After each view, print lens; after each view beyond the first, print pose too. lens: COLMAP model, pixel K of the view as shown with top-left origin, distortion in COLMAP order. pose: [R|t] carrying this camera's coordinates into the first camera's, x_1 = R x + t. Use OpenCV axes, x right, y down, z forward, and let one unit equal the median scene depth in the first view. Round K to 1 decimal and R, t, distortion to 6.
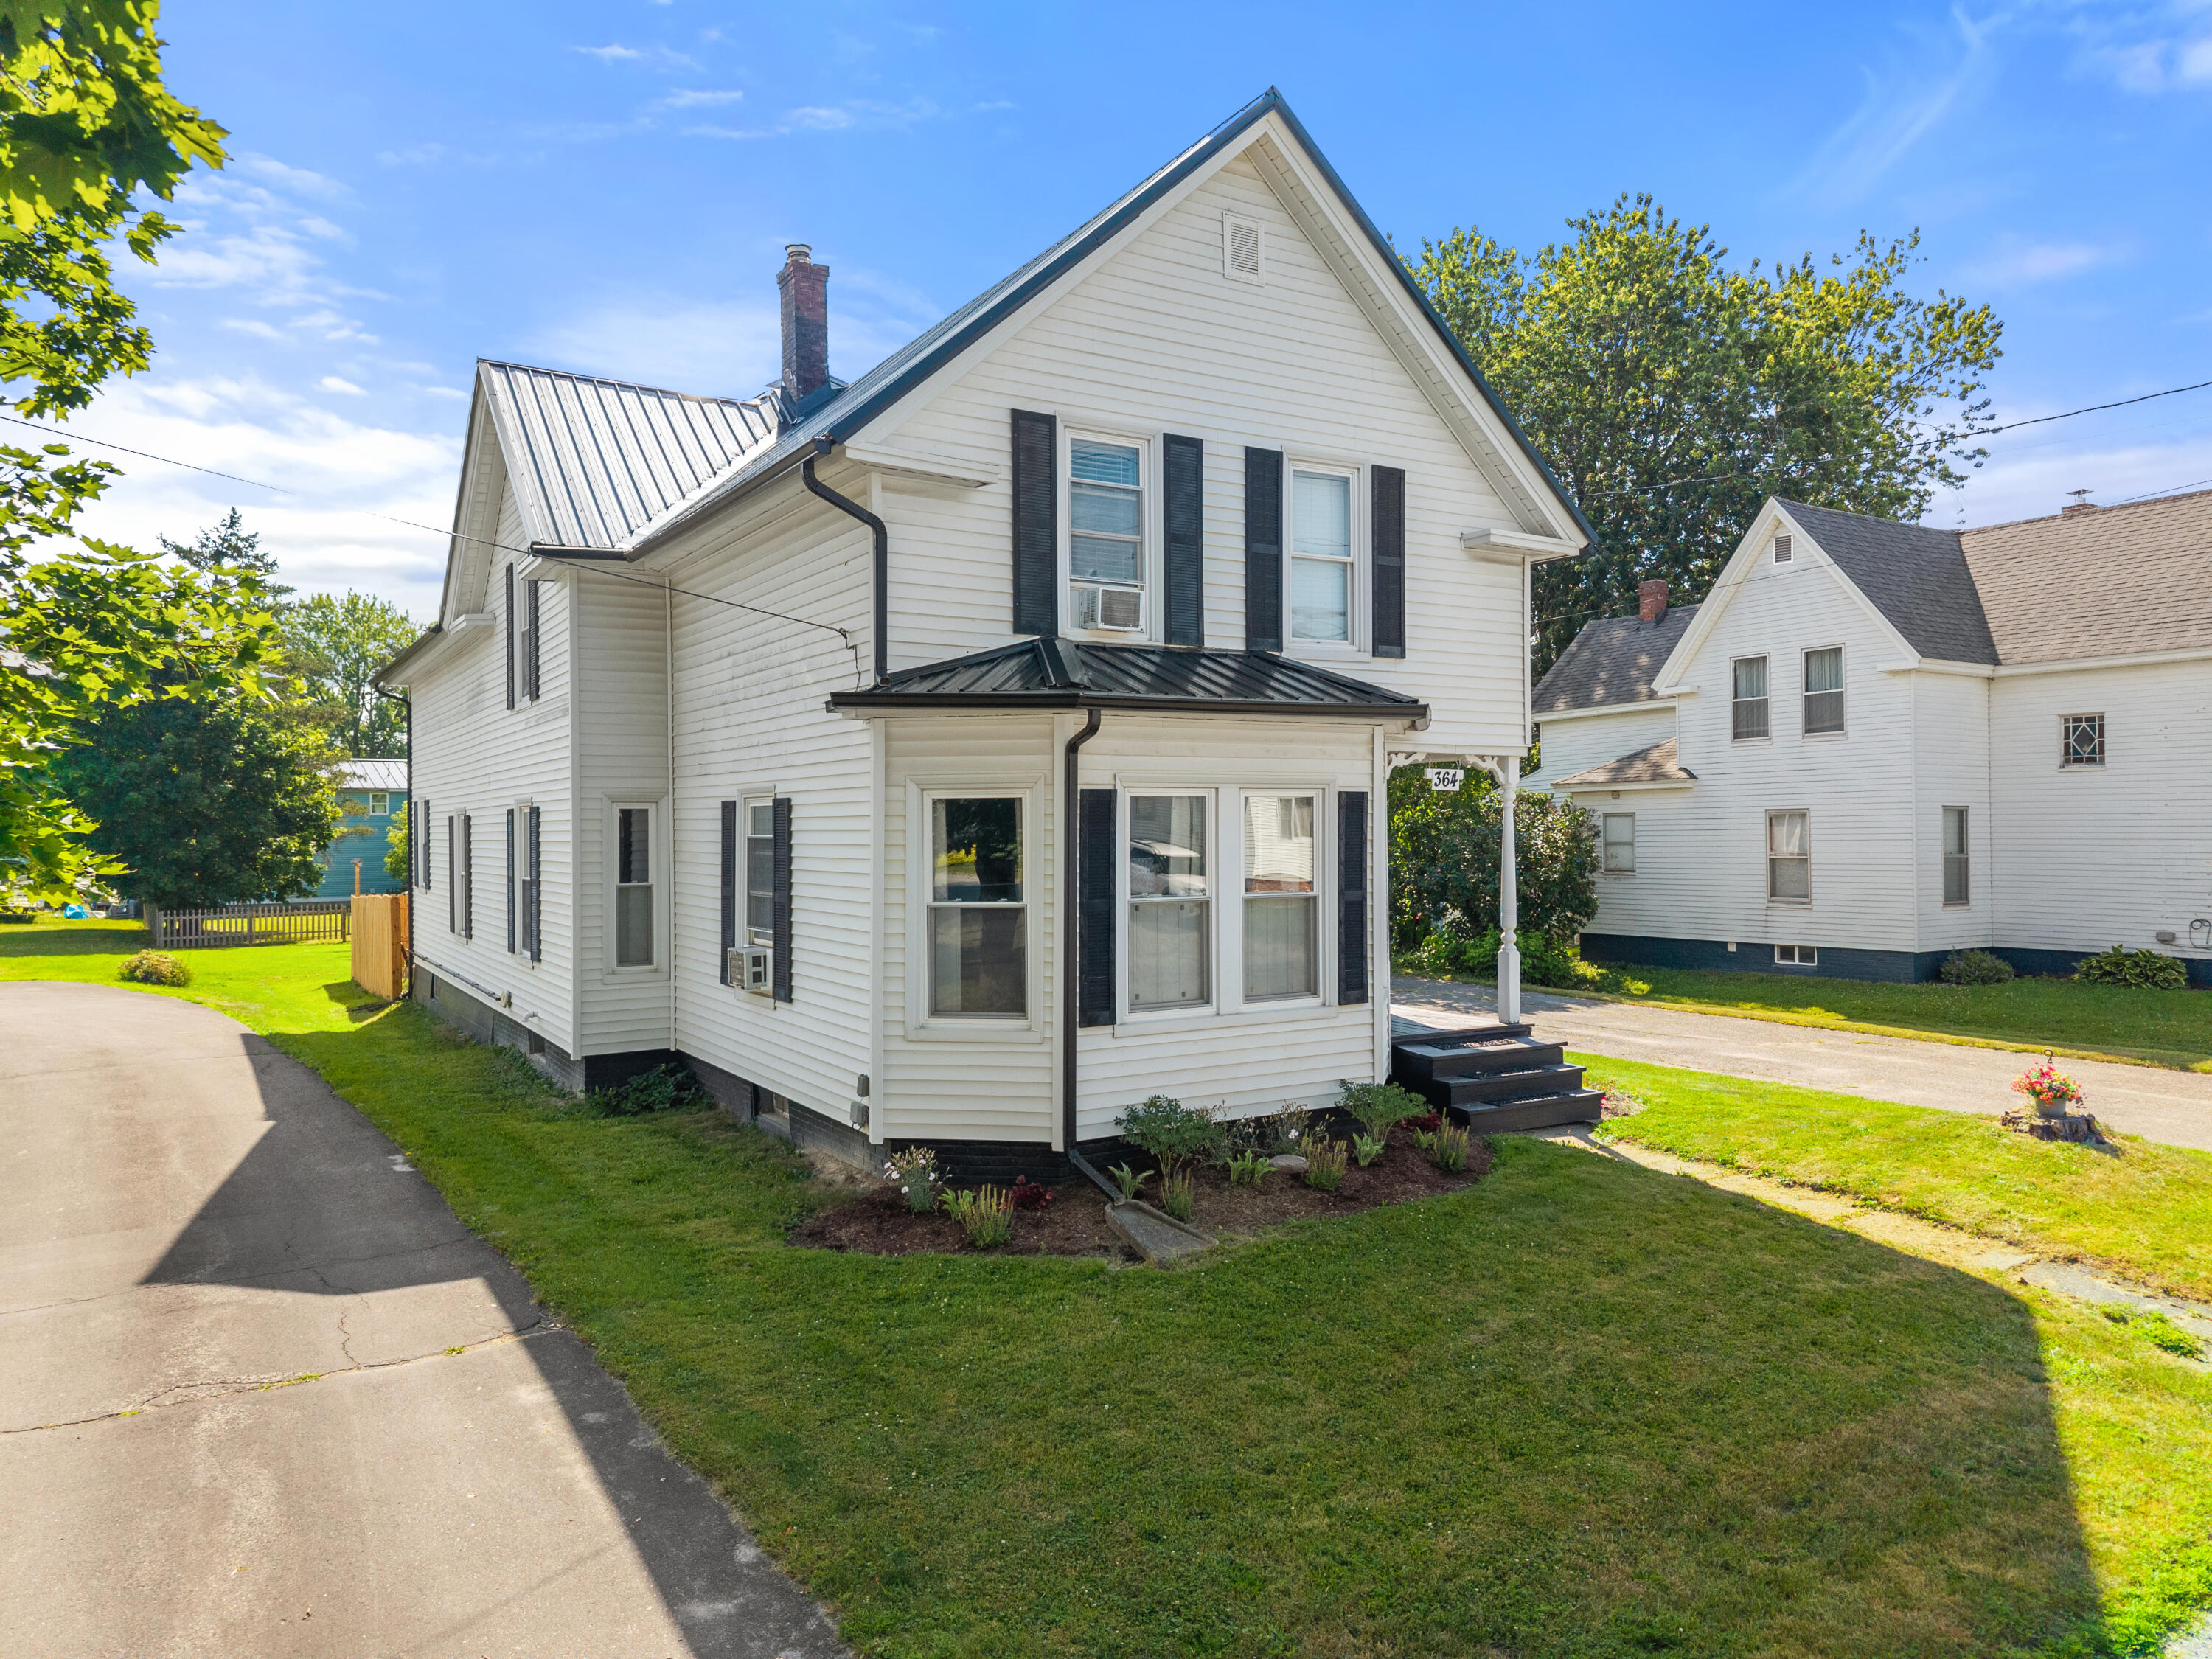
lens RADIAL K [[1486.6, 0, 1108.6], [0, 1486.6, 850.2], [0, 0, 1]] dist [0.028187, -0.042031]
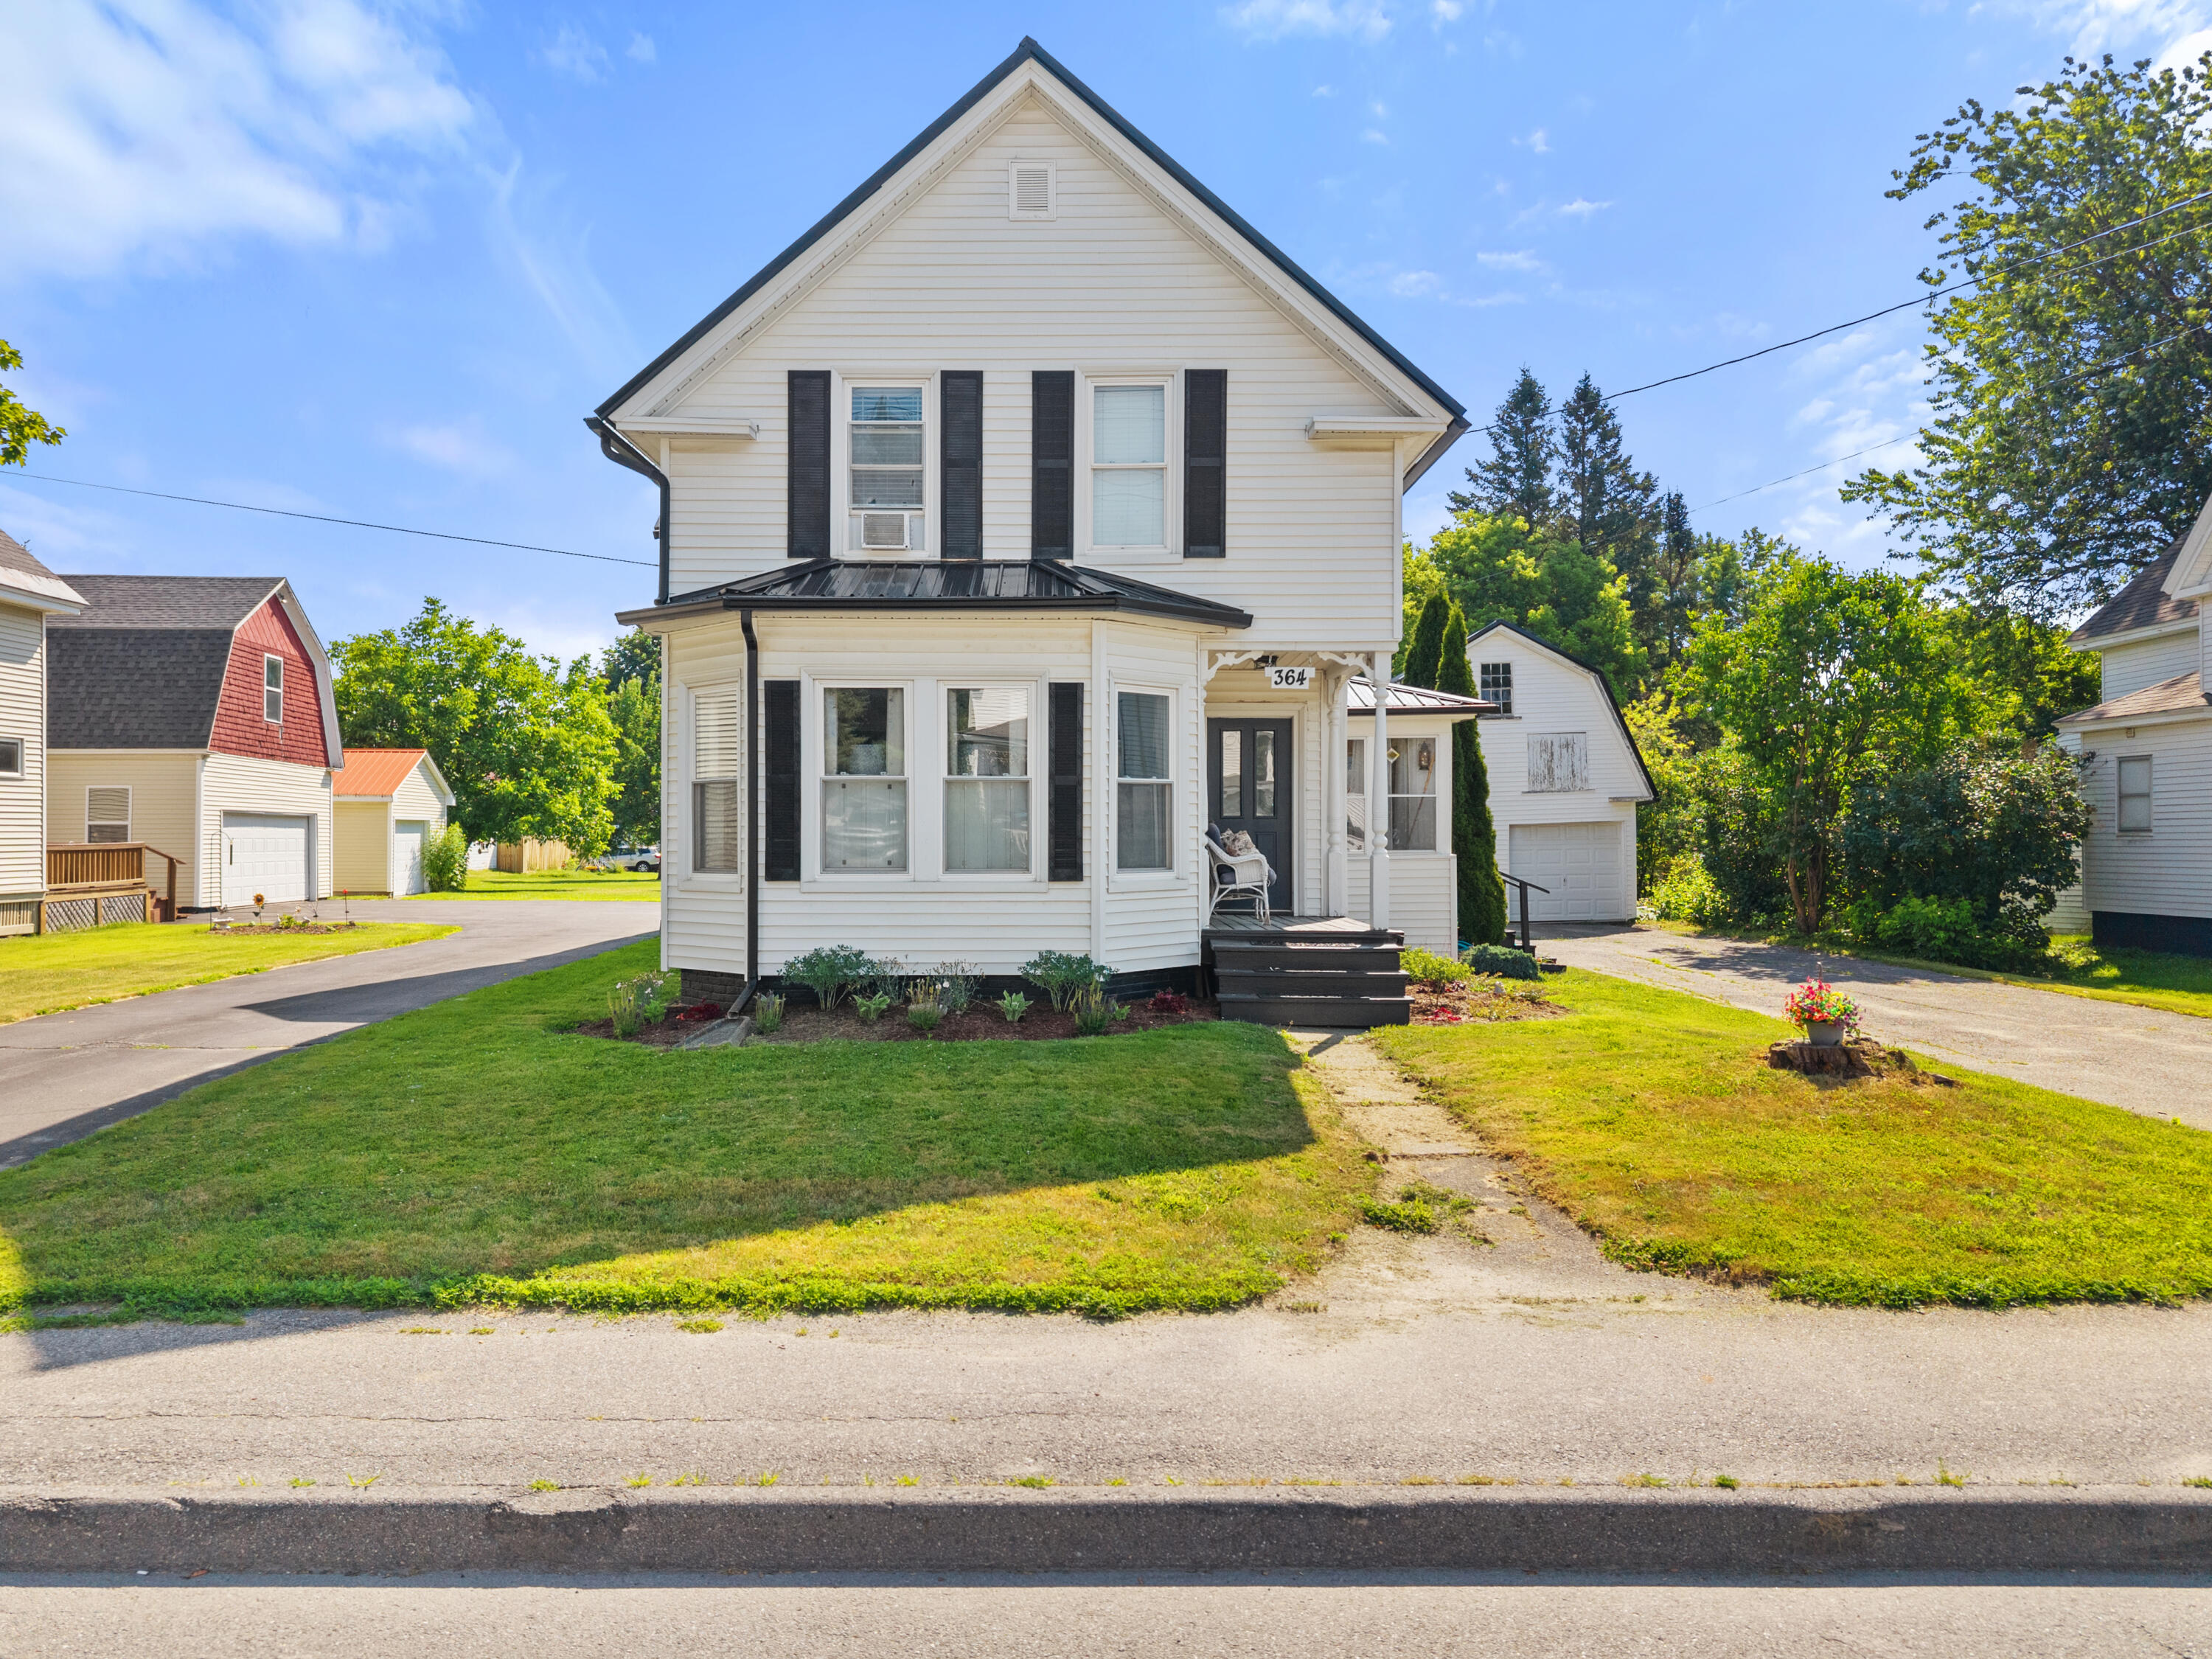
lens RADIAL K [[1486.6, 0, 1095.5], [0, 1486.6, 838.5], [0, 0, 1]] dist [0.028187, -0.042031]
pose [[0.849197, 0.012464, -0.527929, 0.729437], [-0.016574, 0.999858, -0.003055, 0.073818], [0.527816, 0.011344, 0.849283, 0.109363]]
